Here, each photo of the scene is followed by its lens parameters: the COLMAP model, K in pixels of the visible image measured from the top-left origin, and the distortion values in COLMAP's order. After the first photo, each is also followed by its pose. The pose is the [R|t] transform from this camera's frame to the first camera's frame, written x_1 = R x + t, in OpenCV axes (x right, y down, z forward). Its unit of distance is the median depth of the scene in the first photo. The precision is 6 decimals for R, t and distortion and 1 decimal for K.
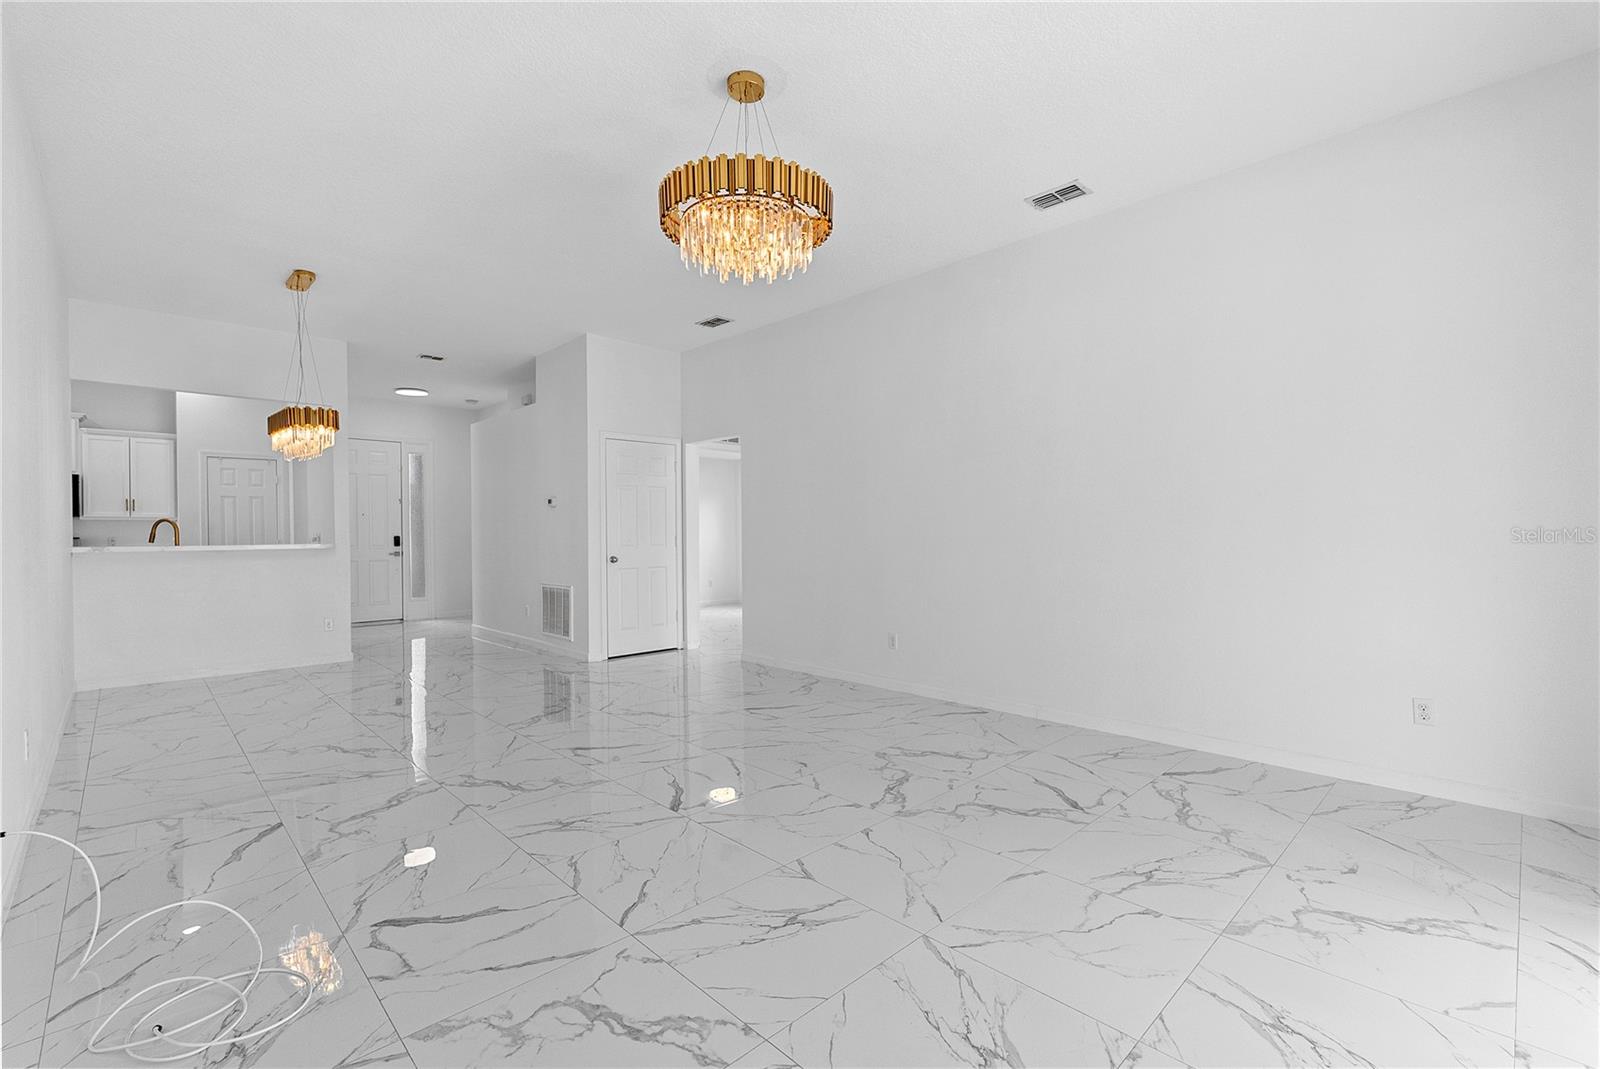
lens RADIAL K [[706.0, 0, 807.0], [0, 706.0, 536.9], [0, 0, 1]] dist [-0.000039, -0.001877]
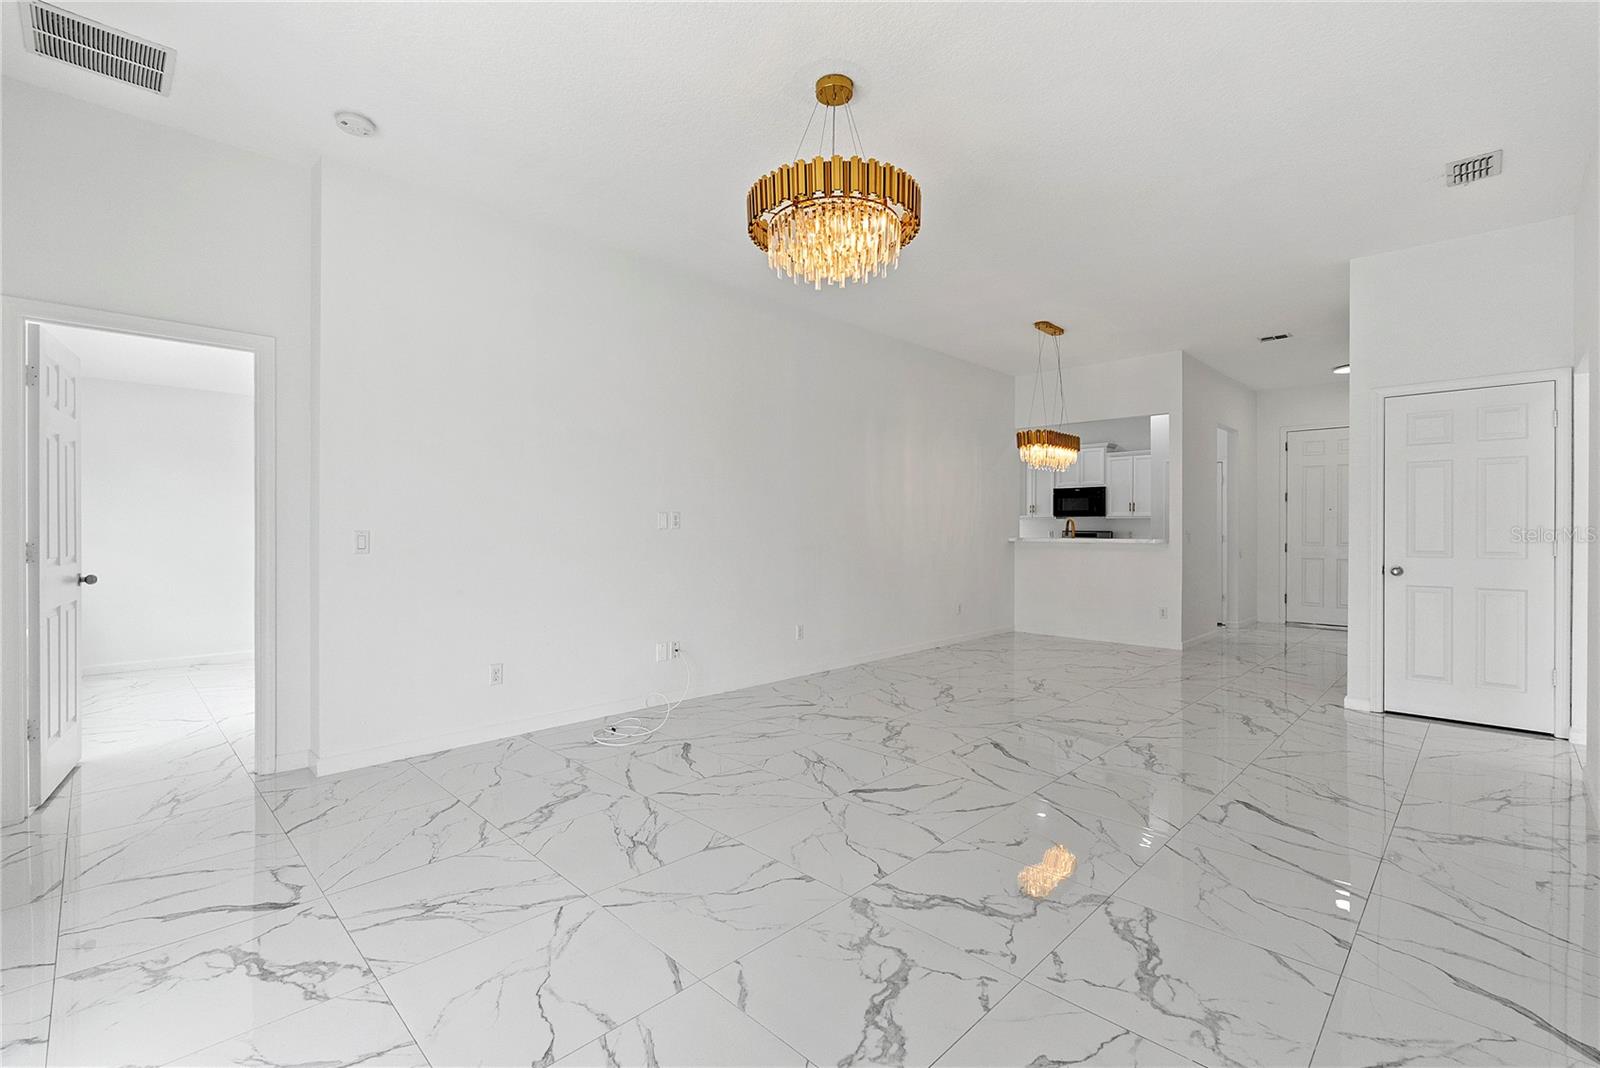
lens RADIAL K [[706.0, 0, 805.1], [0, 706.0, 530.6], [0, 0, 1]] dist [-0.000039, -0.001877]
pose [[0.019770, 0.009714, -0.999757, 0.808523], [-0.009003, 0.999914, 0.009537, -0.018113], [0.999764, 0.008812, 0.019856, 0.828928]]
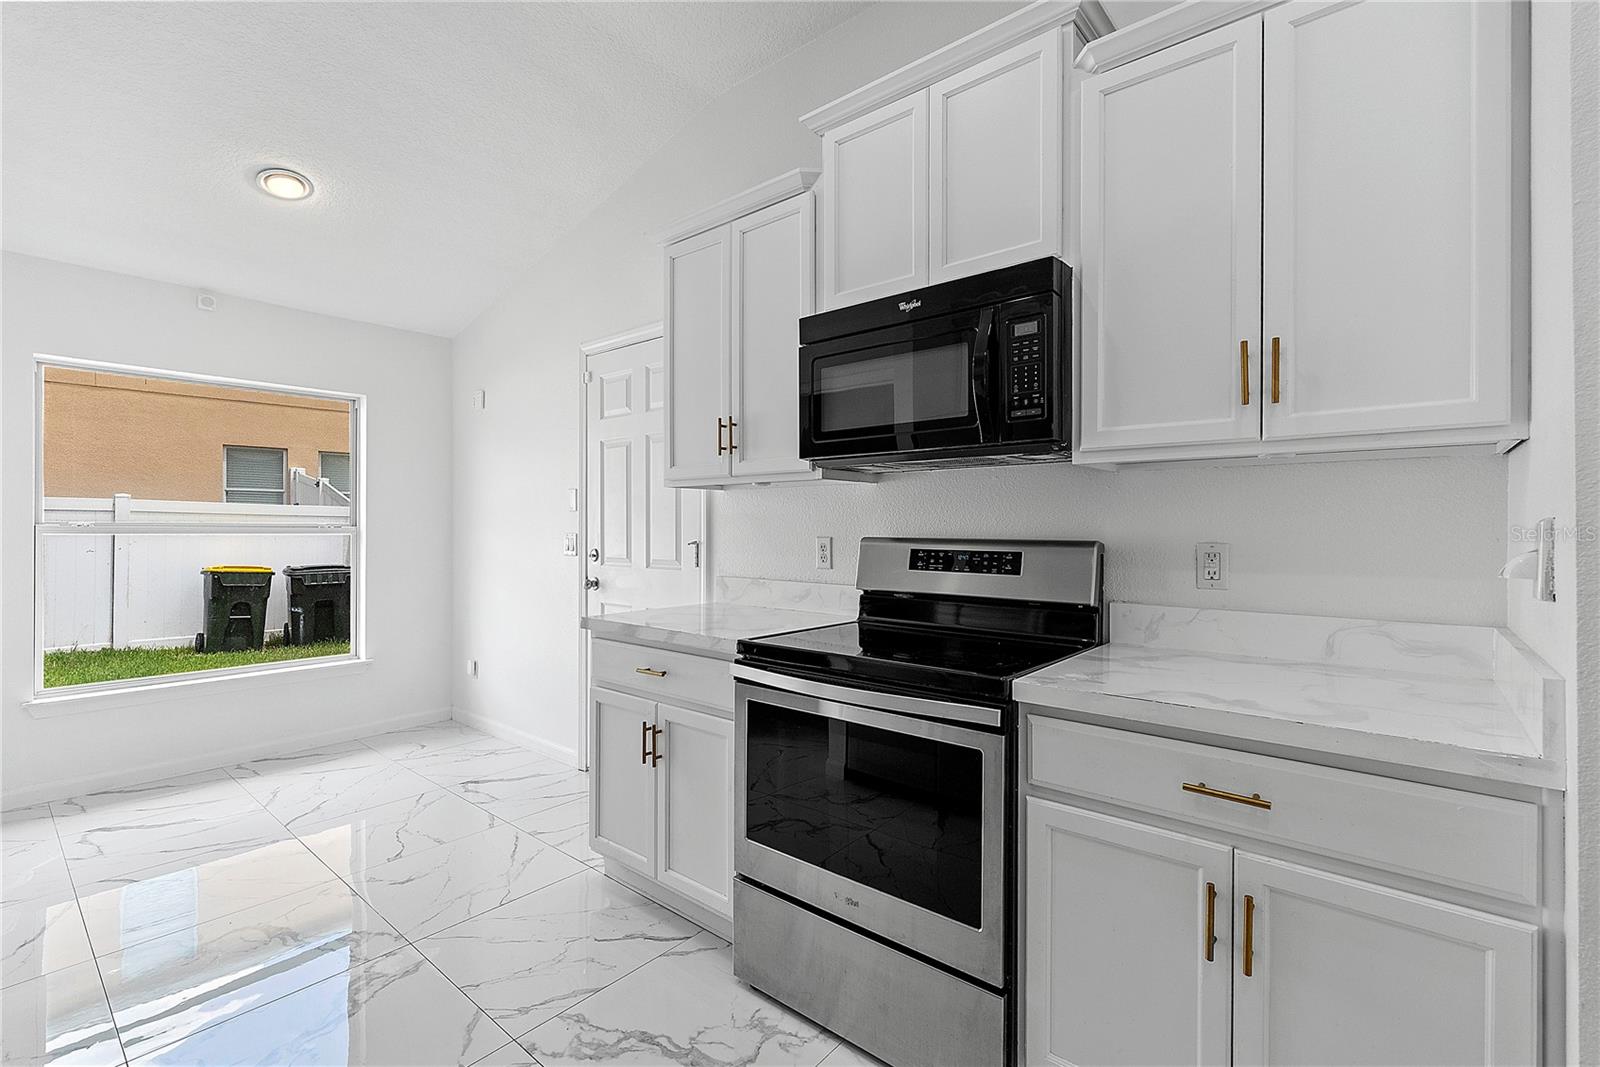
lens RADIAL K [[706.0, 0, 799.1], [0, 706.0, 532.8], [0, 0, 1]] dist [-0.000039, -0.001877]
pose [[0.098570, 0.010552, -0.995074, -1.808103], [-0.009433, 0.999909, 0.009669, -0.007048], [0.995085, 0.008433, 0.098661, 1.979637]]
